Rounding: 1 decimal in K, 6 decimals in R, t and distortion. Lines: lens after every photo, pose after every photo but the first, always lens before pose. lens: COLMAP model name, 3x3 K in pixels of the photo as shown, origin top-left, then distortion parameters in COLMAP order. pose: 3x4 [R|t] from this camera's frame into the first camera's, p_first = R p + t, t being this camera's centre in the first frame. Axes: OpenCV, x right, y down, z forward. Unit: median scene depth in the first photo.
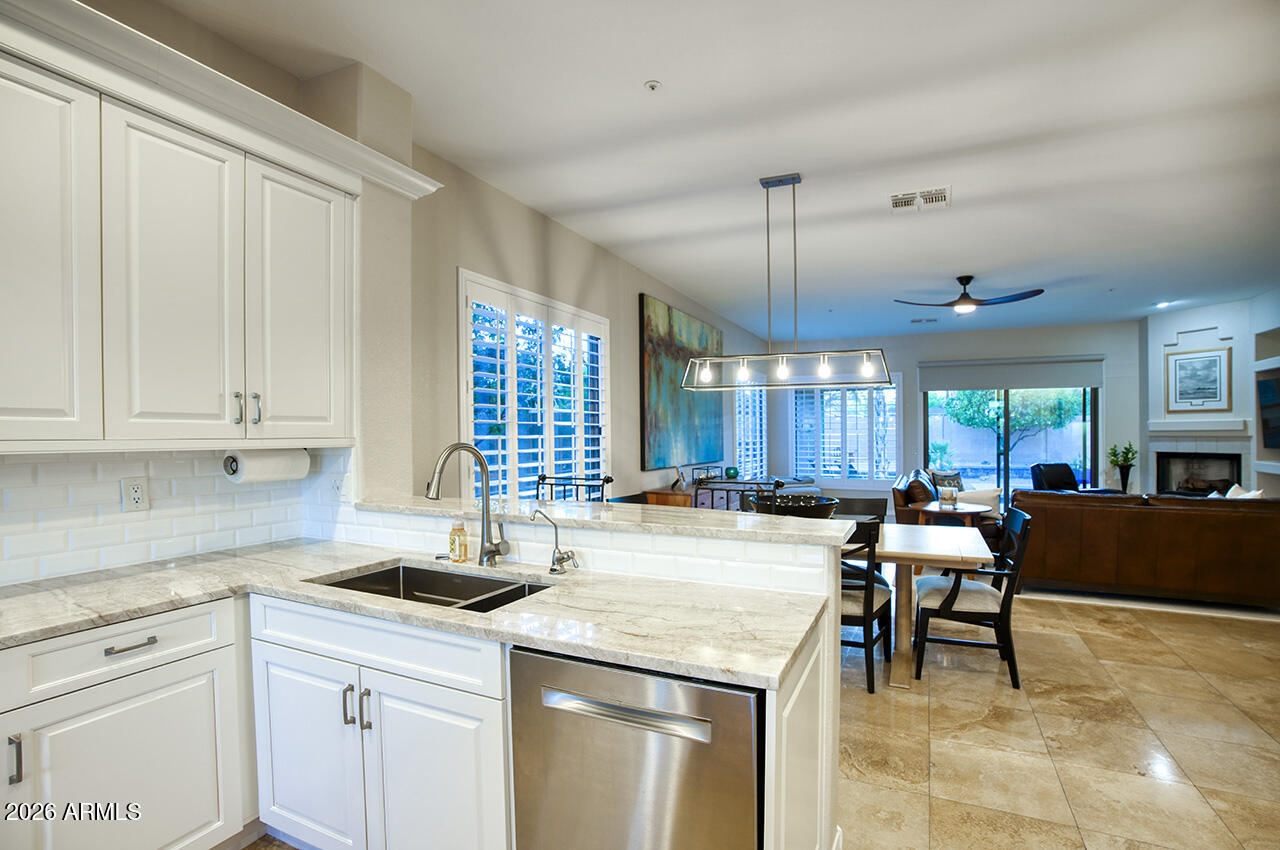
lens RADIAL K [[594.0, 0, 622.4], [0, 594.0, 430.4], [0, 0, 1]] dist [-0.057504, 0.020714]
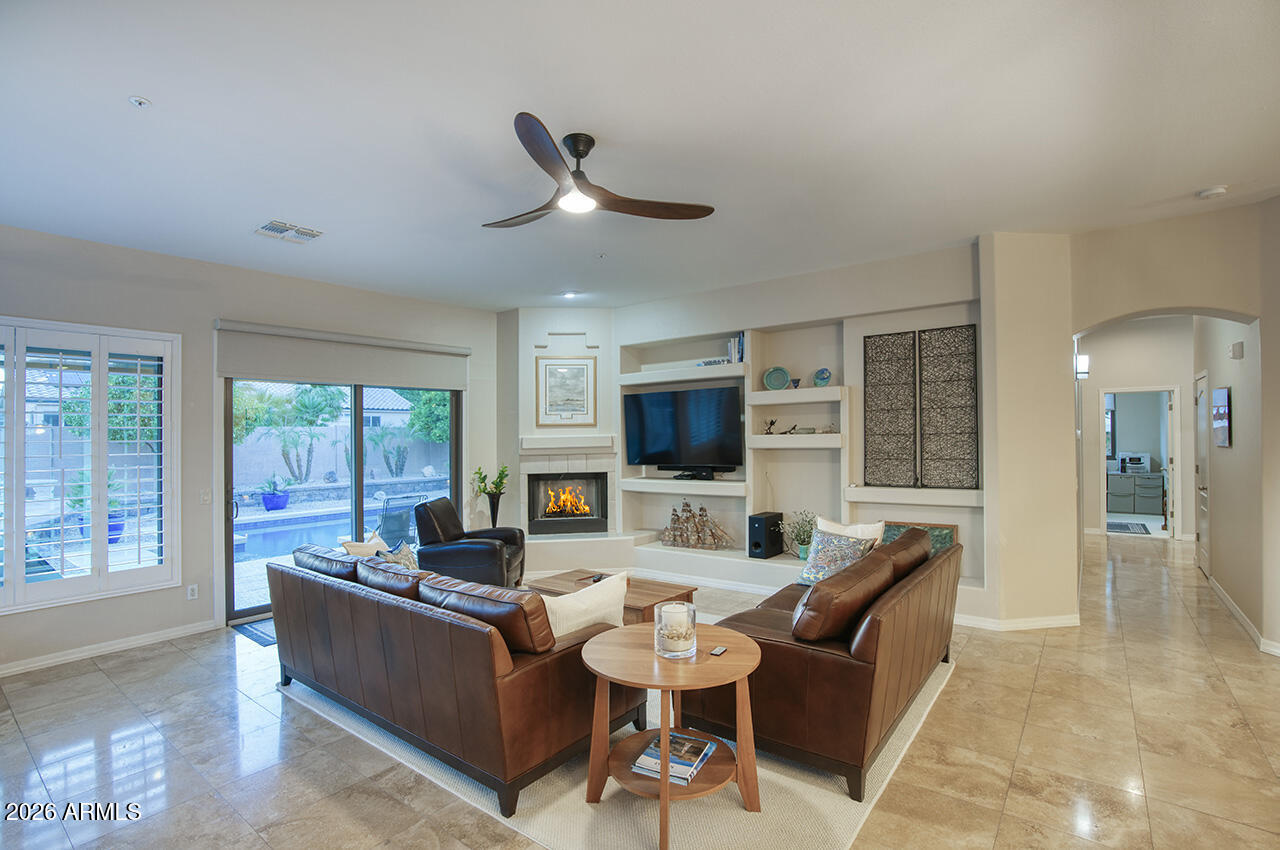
lens RADIAL K [[619.4, 0, 640.0], [0, 619.4, 425.0], [0, 0, 1]] dist [-0.066247, 0.000316]
pose [[0.192957, 0.013417, 0.981116, 0.095577], [0.008721, 0.999844, -0.015388, -0.018948], [-0.981168, 0.011525, 0.192810, 0.720086]]
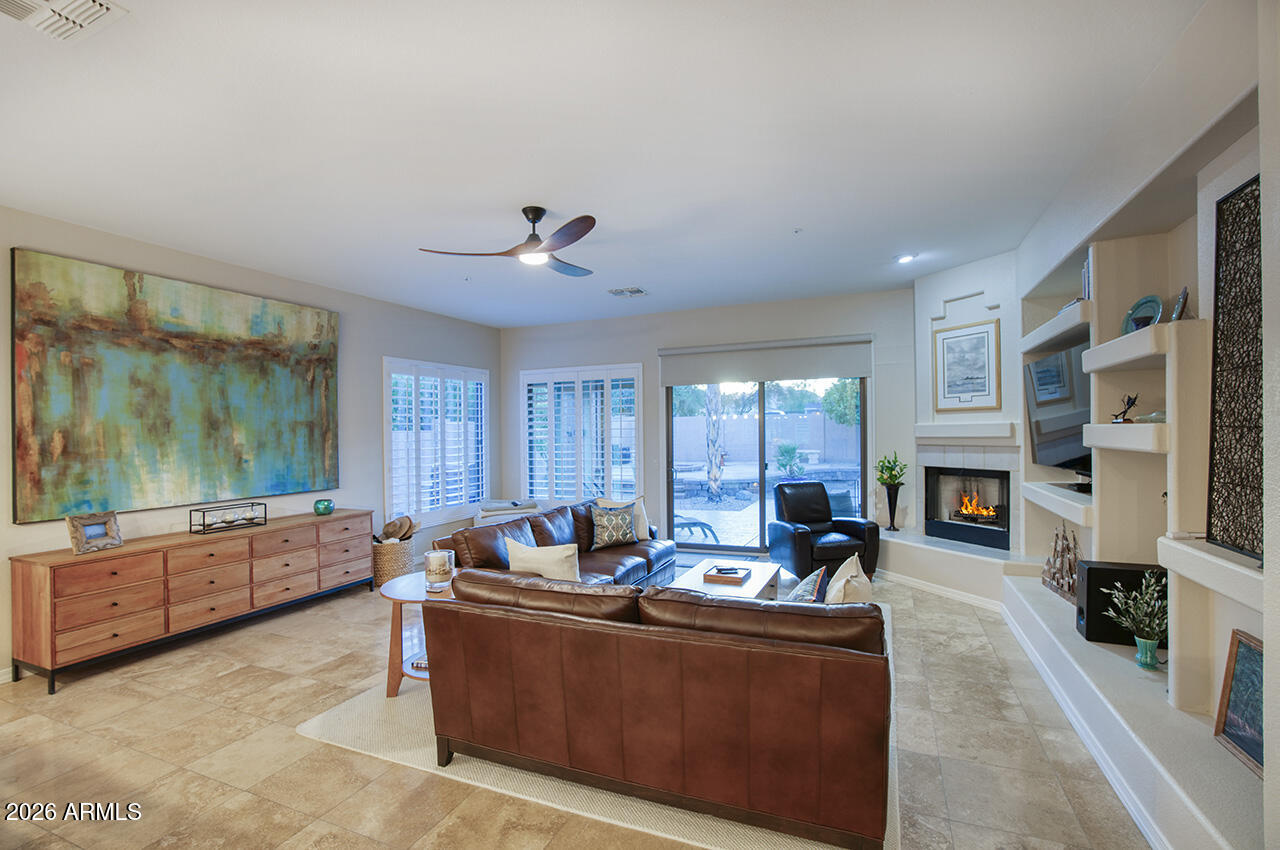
lens RADIAL K [[594.0, 0, 622.4], [0, 594.0, 430.4], [0, 0, 1]] dist [-0.057504, 0.020714]
pose [[0.998688, -0.018394, 0.047787, 0.551756], [0.018000, 0.999801, 0.008653, -0.022526], [-0.047936, -0.007781, 0.998820, 0.297906]]
